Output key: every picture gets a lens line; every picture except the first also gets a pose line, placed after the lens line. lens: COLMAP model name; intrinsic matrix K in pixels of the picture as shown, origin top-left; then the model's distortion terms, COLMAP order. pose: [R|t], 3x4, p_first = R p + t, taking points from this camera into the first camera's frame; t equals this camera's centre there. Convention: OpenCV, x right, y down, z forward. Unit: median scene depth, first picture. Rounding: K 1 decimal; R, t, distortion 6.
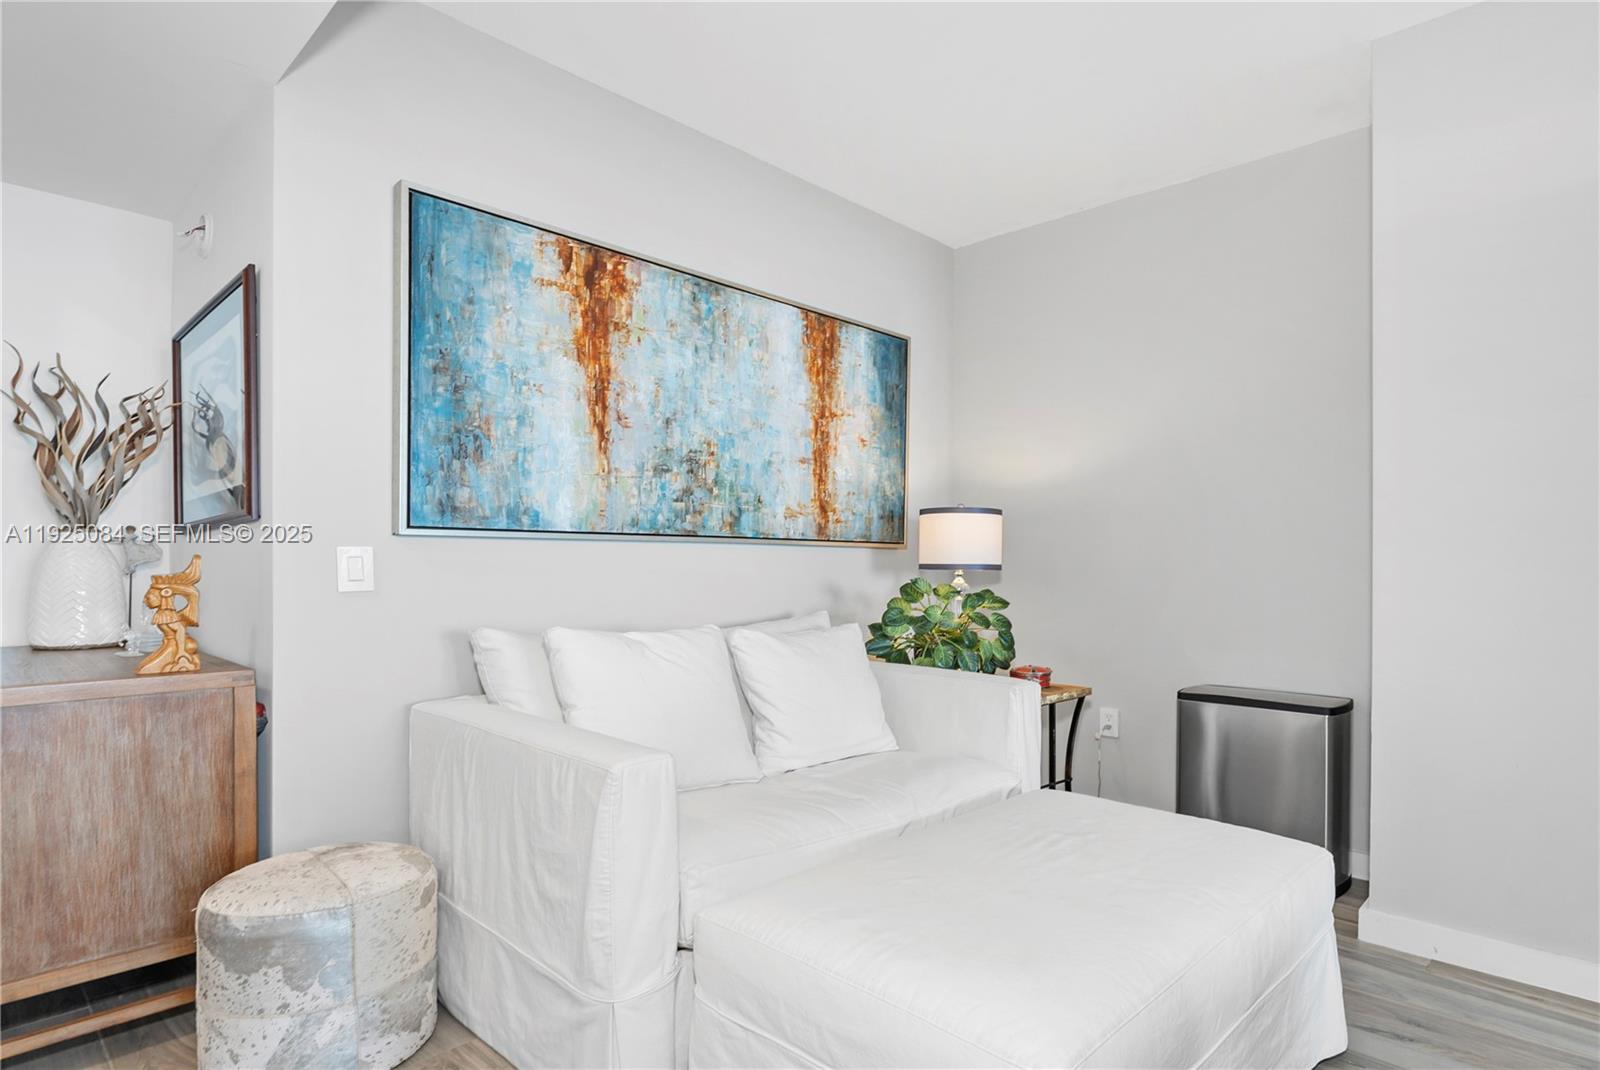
lens RADIAL K [[600.0, 0, 801.7], [0, 600.0, 543.7], [0, 0, 1]] dist [-0.003898, -0.000652]
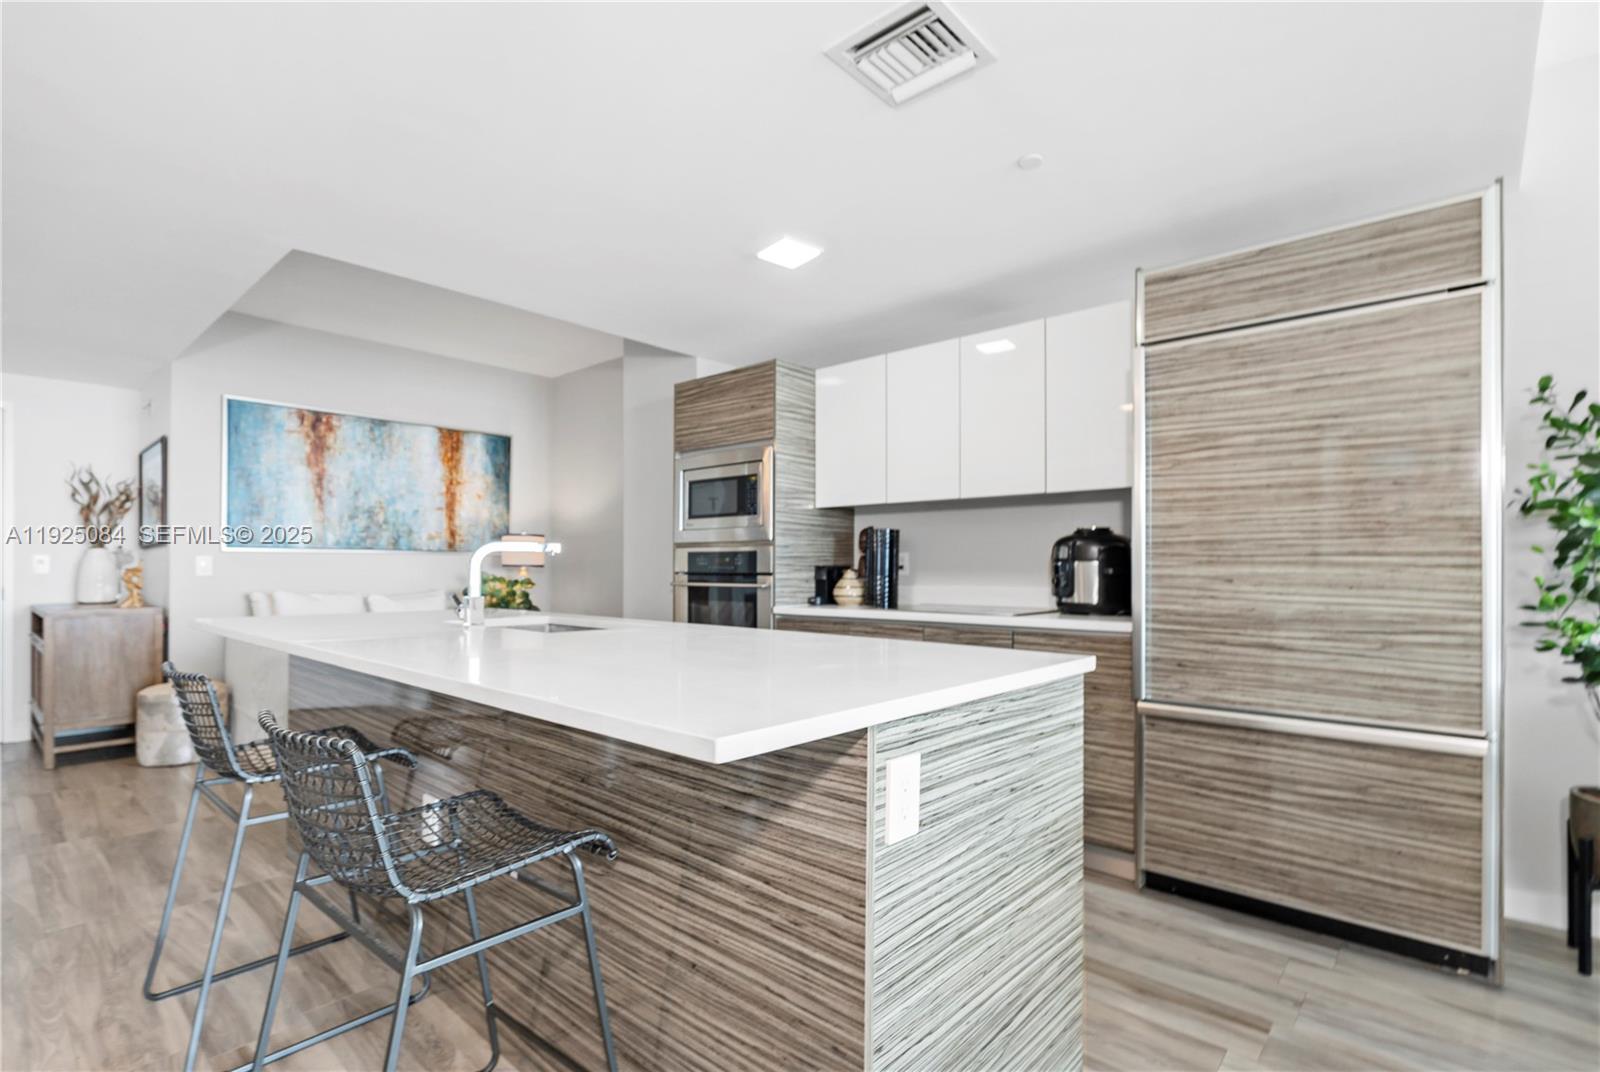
lens RADIAL K [[755.4, 0, 802.3], [0, 755.4, 533.0], [0, 0, 1]] dist [-0.001195, 0.000359]
pose [[0.991699, -0.002111, -0.128561, 1.594977], [0.001080, 0.999967, -0.008088, -0.047679], [0.128573, 0.007882, 0.991669, -1.324063]]
